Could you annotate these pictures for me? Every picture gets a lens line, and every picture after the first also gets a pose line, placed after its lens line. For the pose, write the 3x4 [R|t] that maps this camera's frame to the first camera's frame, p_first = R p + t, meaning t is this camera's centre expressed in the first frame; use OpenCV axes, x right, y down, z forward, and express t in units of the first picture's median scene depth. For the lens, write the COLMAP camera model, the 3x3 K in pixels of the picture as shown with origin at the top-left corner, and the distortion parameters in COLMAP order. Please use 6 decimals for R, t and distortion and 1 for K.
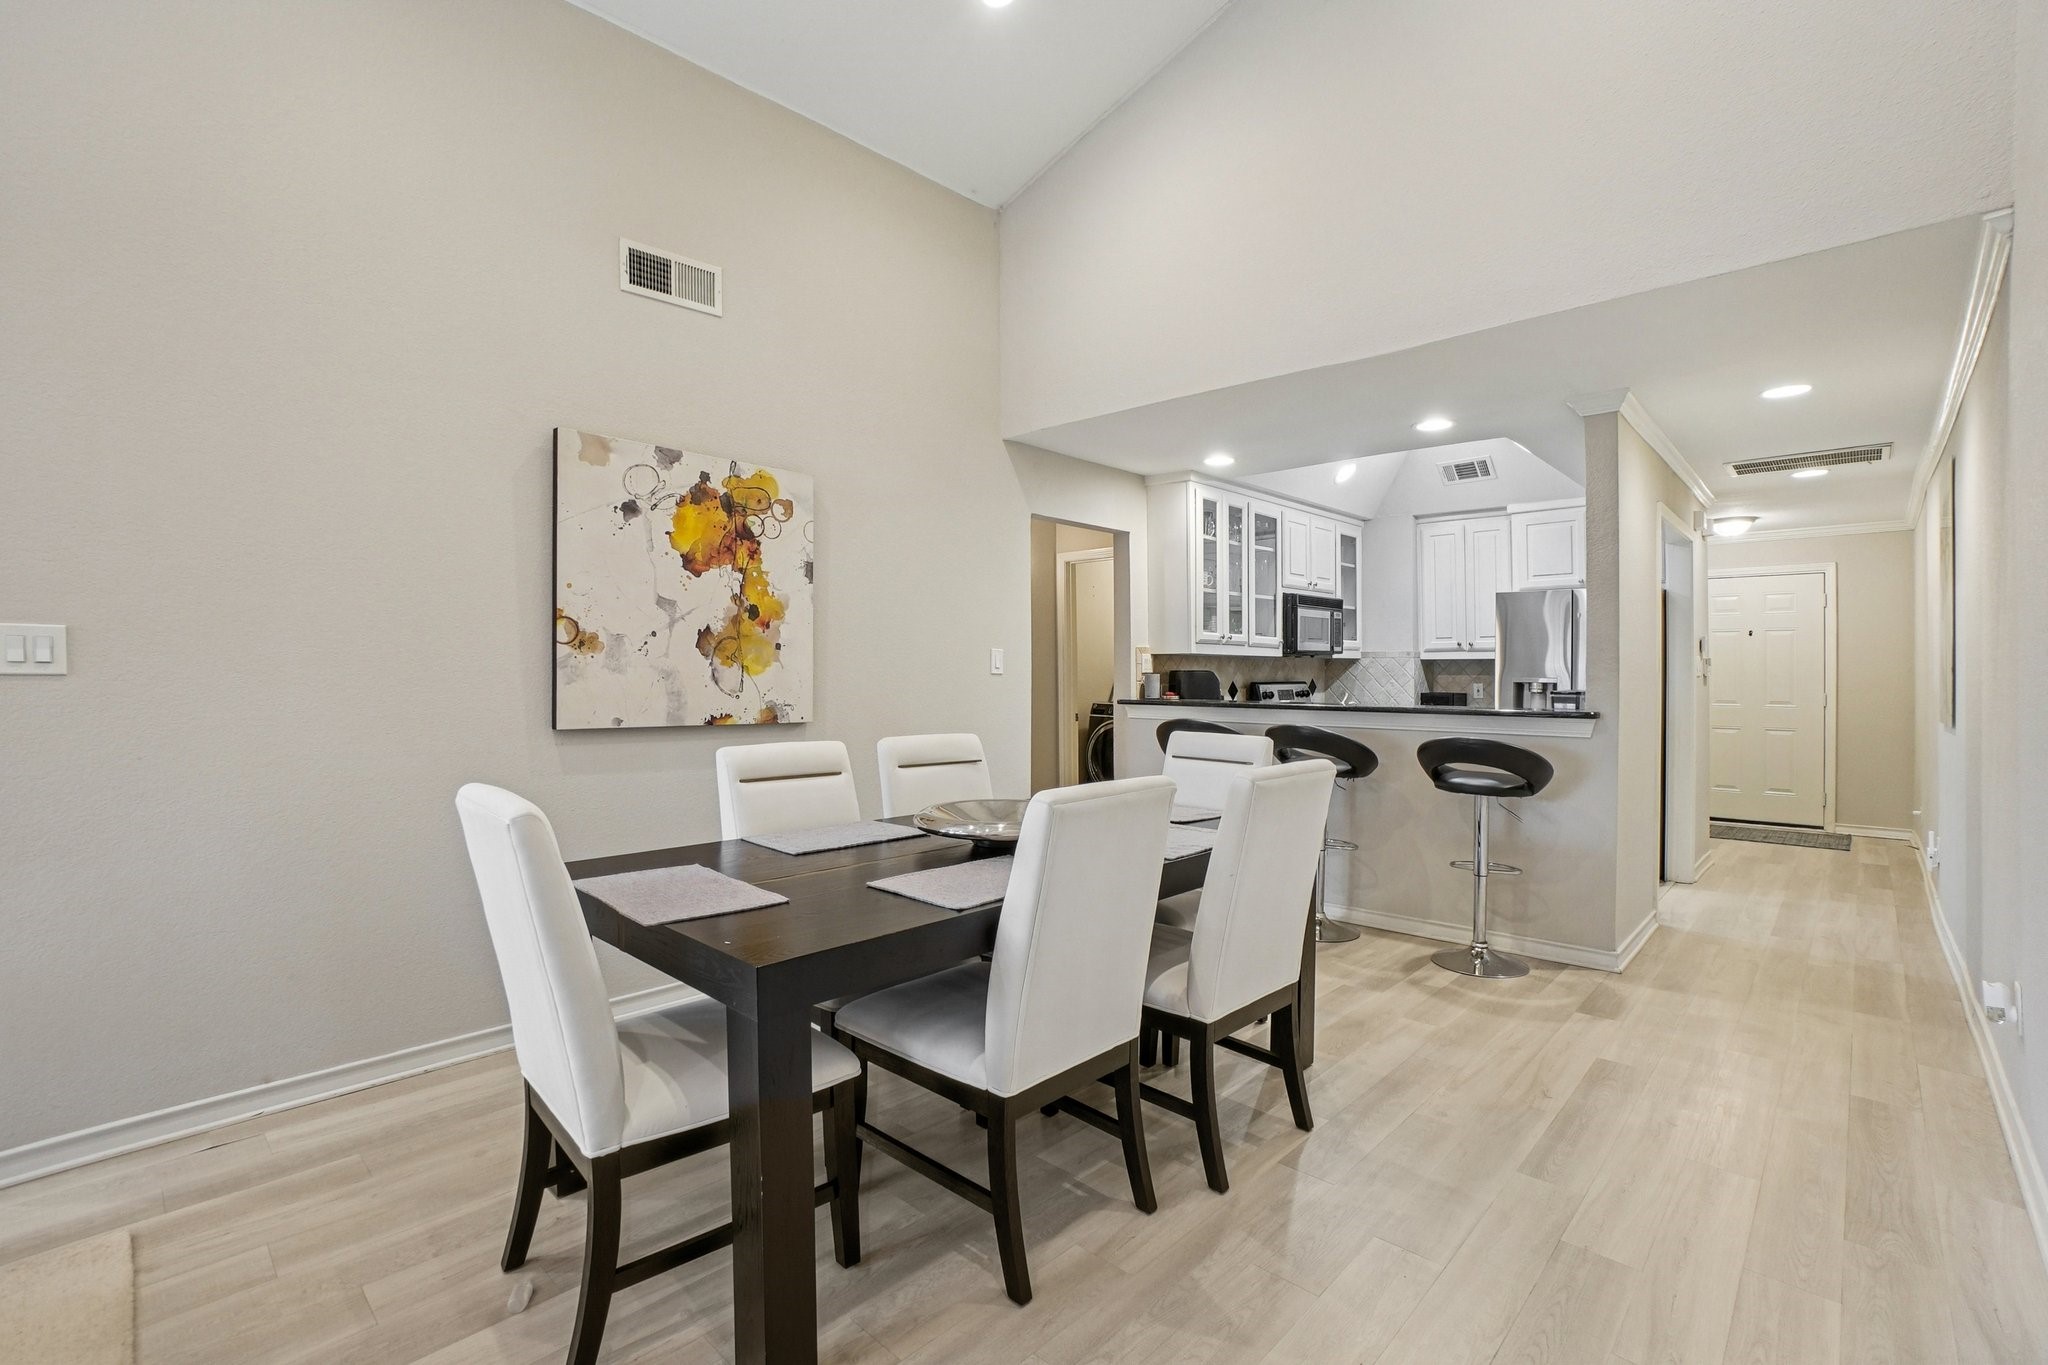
lens RADIAL K [[905.5, 0, 1018.6], [0, 905.5, 669.9], [0, 0, 1]] dist [-0.064984, 0.025061]
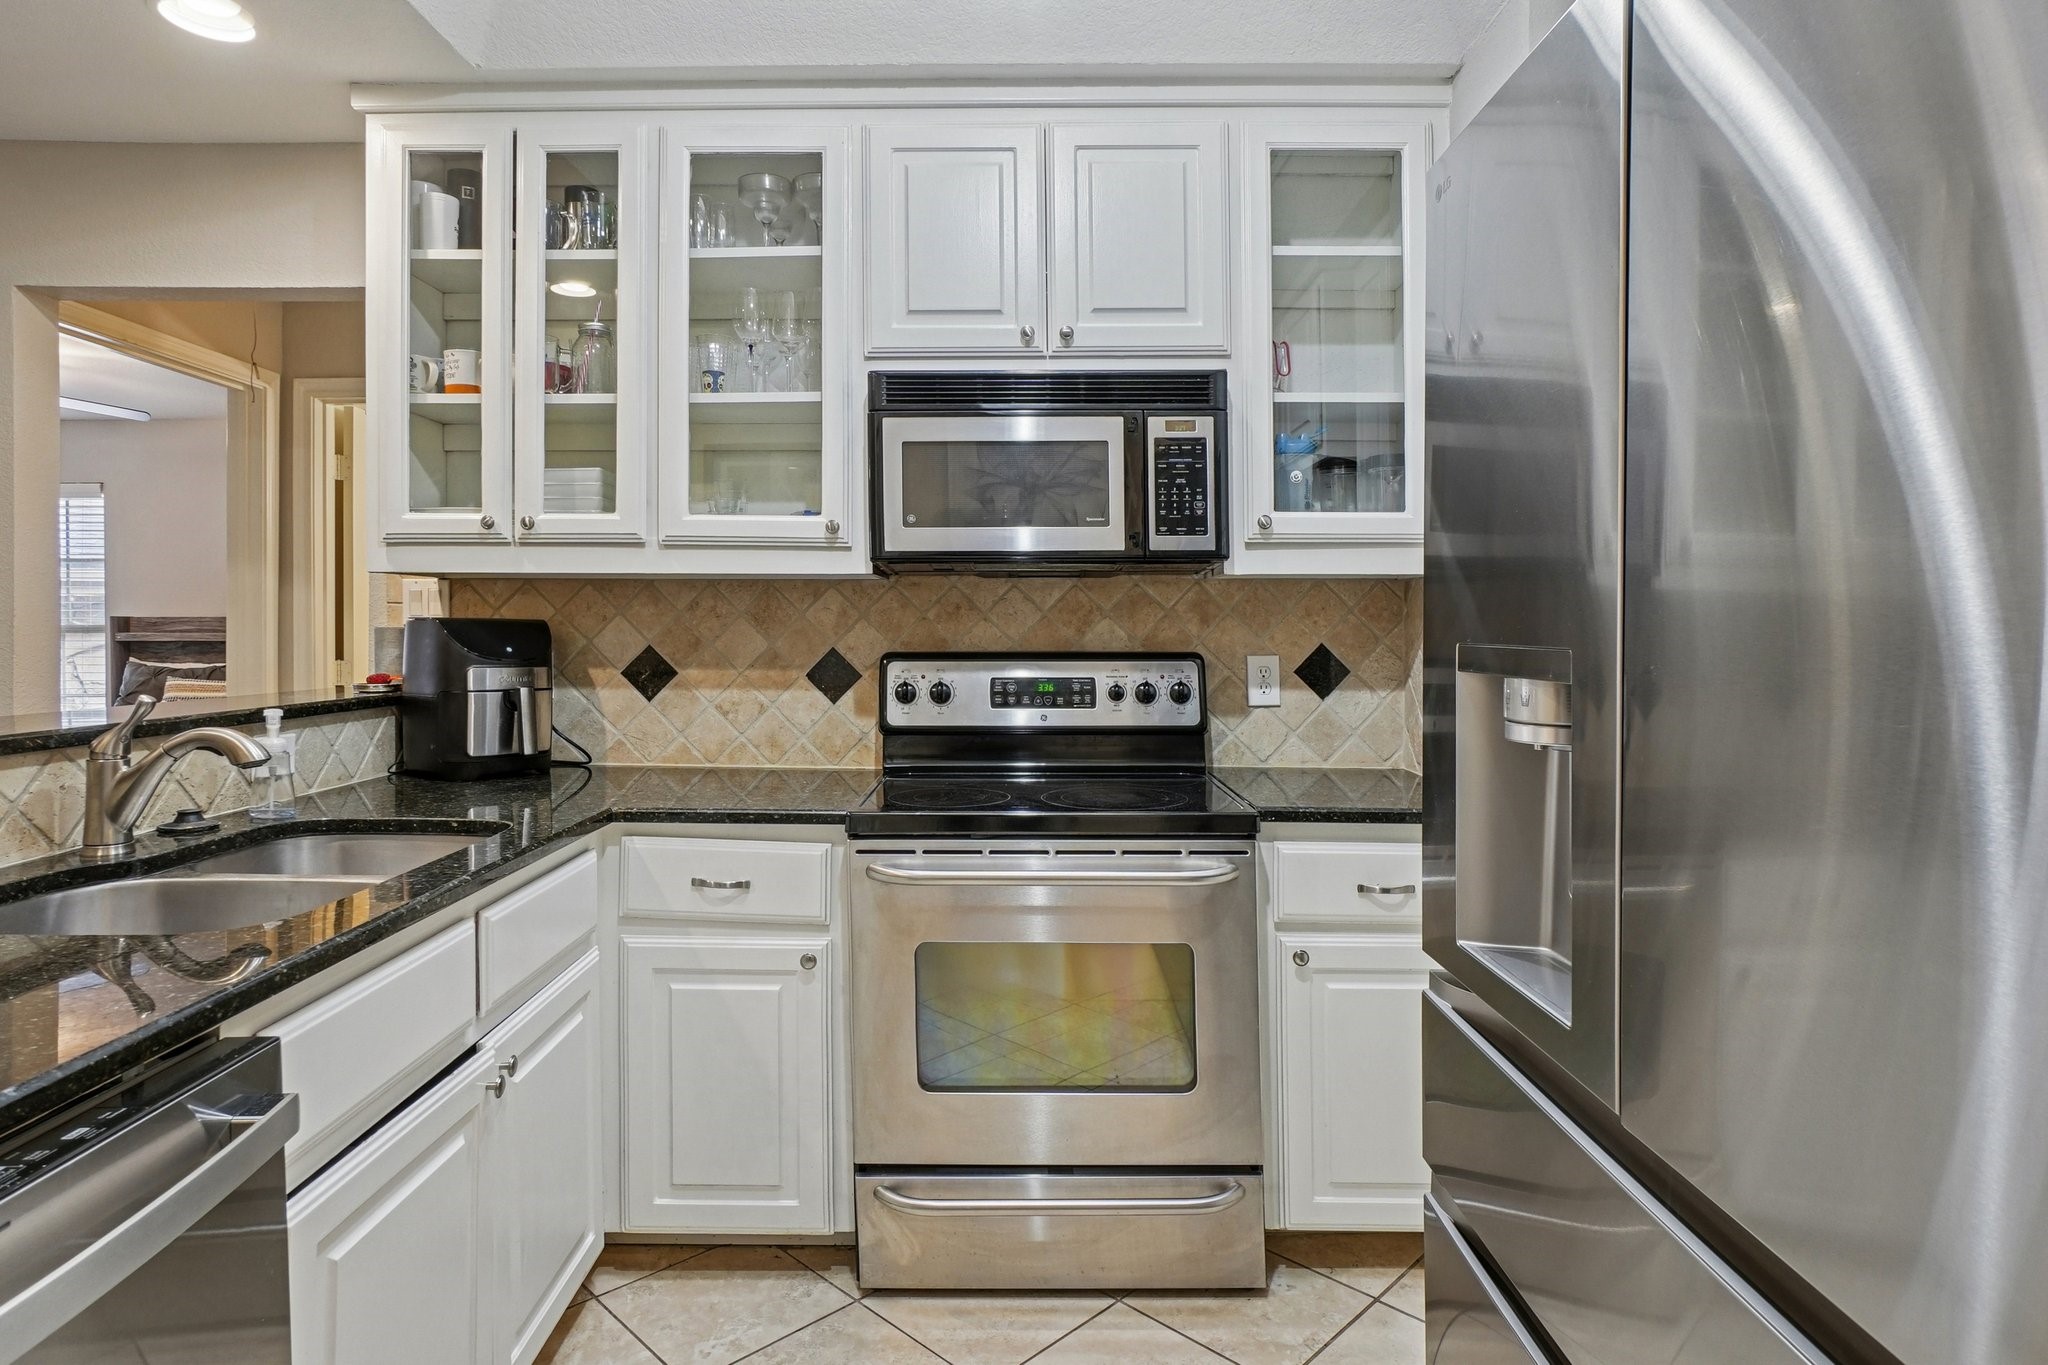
lens RADIAL K [[1086.8, 0, 1015.0], [0, 1086.8, 627.7], [0, 0, 1]] dist [-0.017137, -0.000316]
pose [[0.696640, -0.000717, -0.717420, 1.013311], [0.001139, 0.999999, 0.000107, 0.007407], [0.717420, -0.000892, 0.696640, 1.274274]]
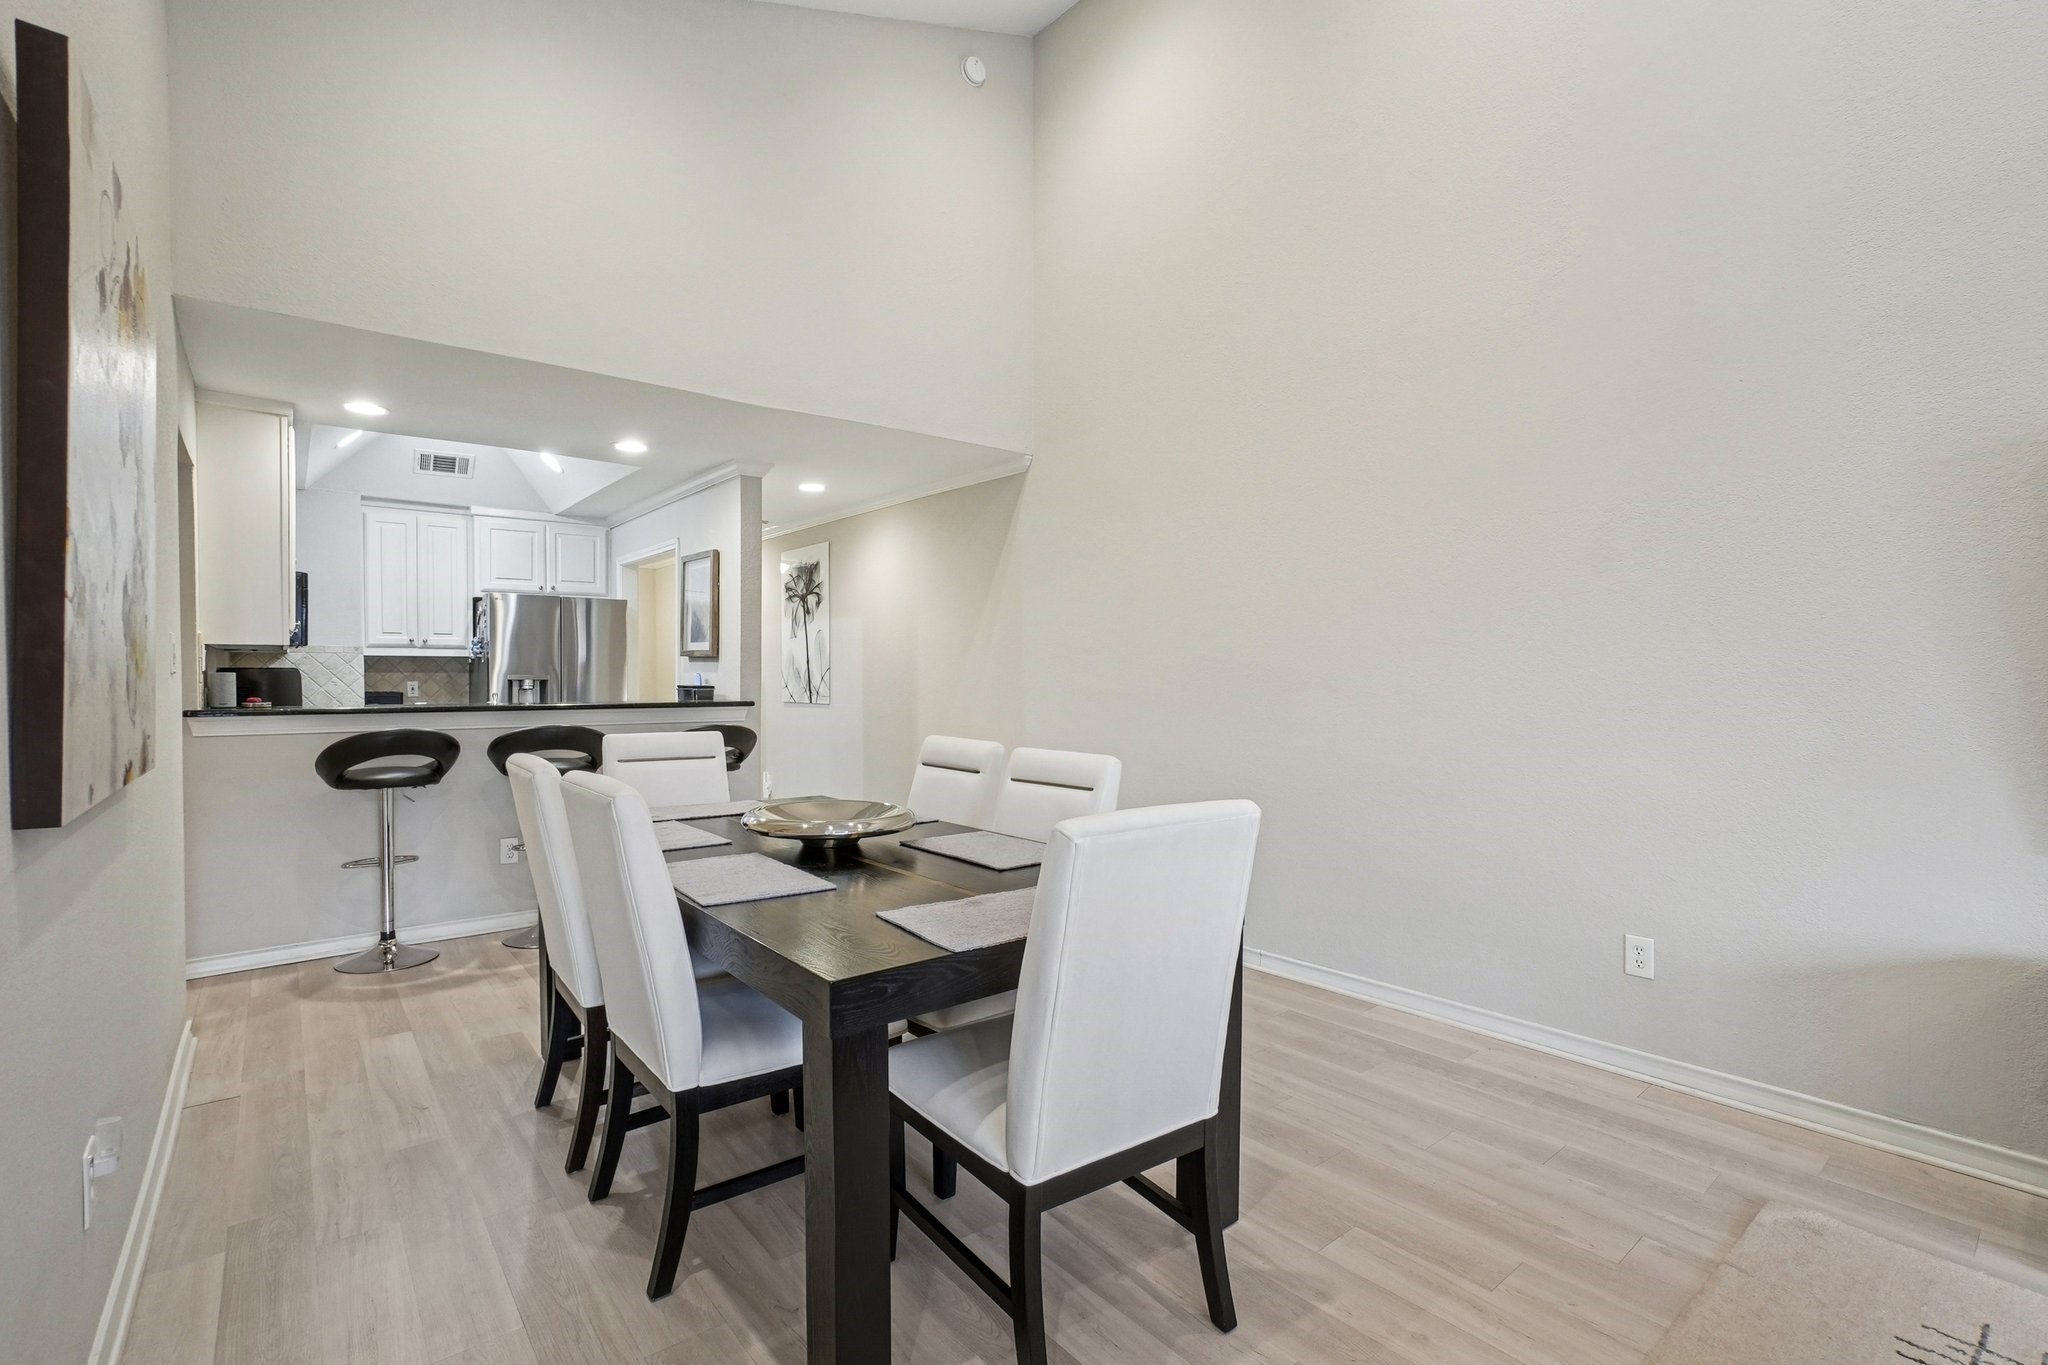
lens RADIAL K [[930.2, 0, 966.7], [0, 930.2, 676.4], [0, 0, 1]] dist [-0.040673, 0.000135]
pose [[0.160192, -0.007097, 0.987060, -0.682994], [-0.005036, 0.999955, 0.008007, -0.001893], [-0.987073, -0.006254, 0.160149, 0.460670]]
